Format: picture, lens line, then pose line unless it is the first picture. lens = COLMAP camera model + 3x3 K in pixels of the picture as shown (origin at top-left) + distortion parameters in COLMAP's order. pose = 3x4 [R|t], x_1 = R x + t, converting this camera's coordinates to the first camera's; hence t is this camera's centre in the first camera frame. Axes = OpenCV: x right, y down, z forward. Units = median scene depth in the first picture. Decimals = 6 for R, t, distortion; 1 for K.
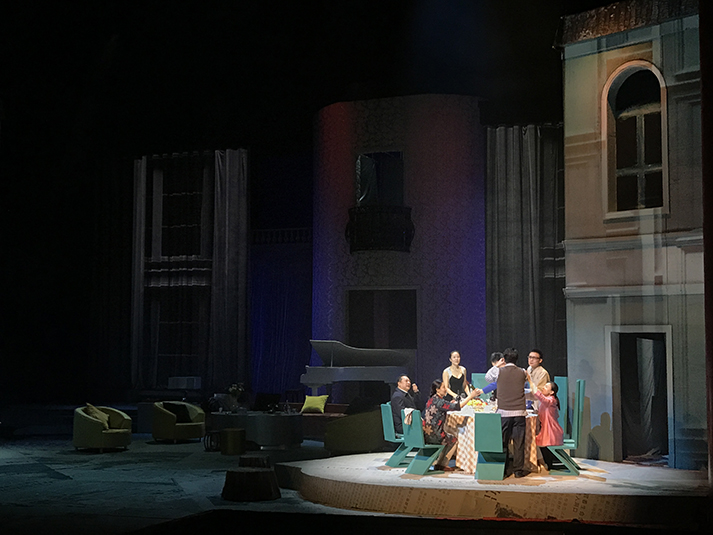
lens RADIAL K [[1068.4, 0, 360.8], [0, 1068.4, 260.6], [0, 0, 1]] dist [0.063986, 0.000000]
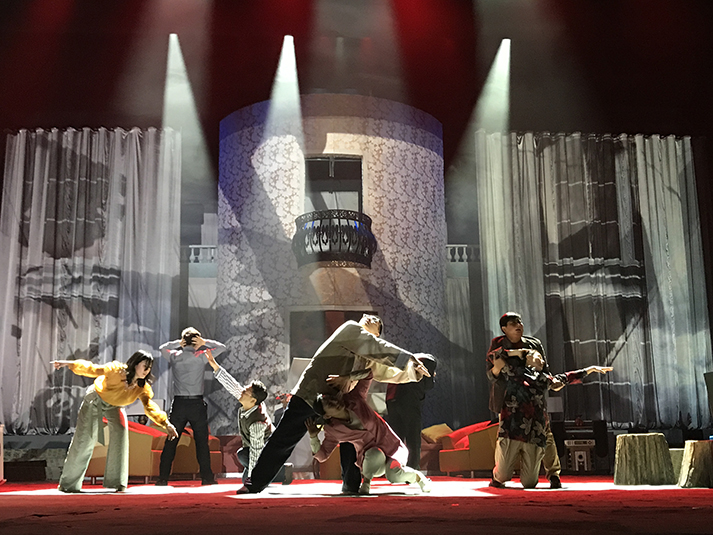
lens RADIAL K [[898.5, 0, 361.3], [0, 898.5, 273.0], [0, 0, 1]] dist [0.056768, 0.000000]
pose [[0.896401, 0.078460, 0.436244, -0.434663], [-0.020942, 0.990606, -0.135131, 0.146665], [-0.442748, 0.111996, 0.889624, 0.541299]]
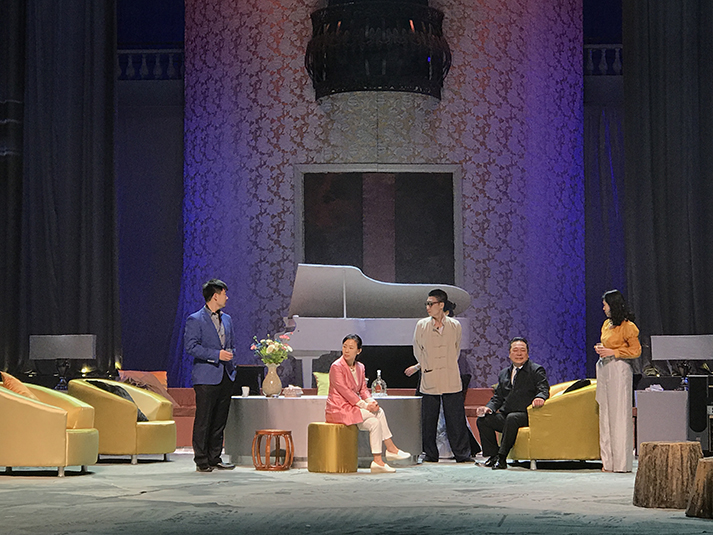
lens RADIAL K [[2009.4, 0, 353.3], [0, 2009.4, 267.2], [0, 0, 1]] dist [-0.045090, 0.000000]
pose [[0.937818, 0.013606, 0.346862, -0.500813], [-0.023393, 0.999437, 0.024046, 0.077135], [-0.346339, -0.030665, 0.937608, 0.176325]]
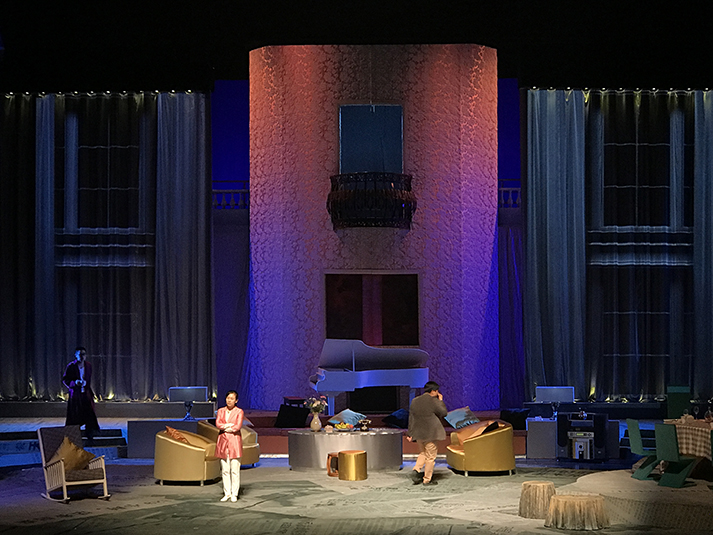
lens RADIAL K [[1549.7, 0, 355.1], [0, 1549.7, 271.3], [0, 0, 1]] dist [-0.118747, 0.000000]
pose [[0.931666, 0.000921, 0.363315, -0.665163], [-0.023184, 0.998109, 0.056923, -0.065830], [-0.362576, -0.061456, 0.929926, -0.161368]]
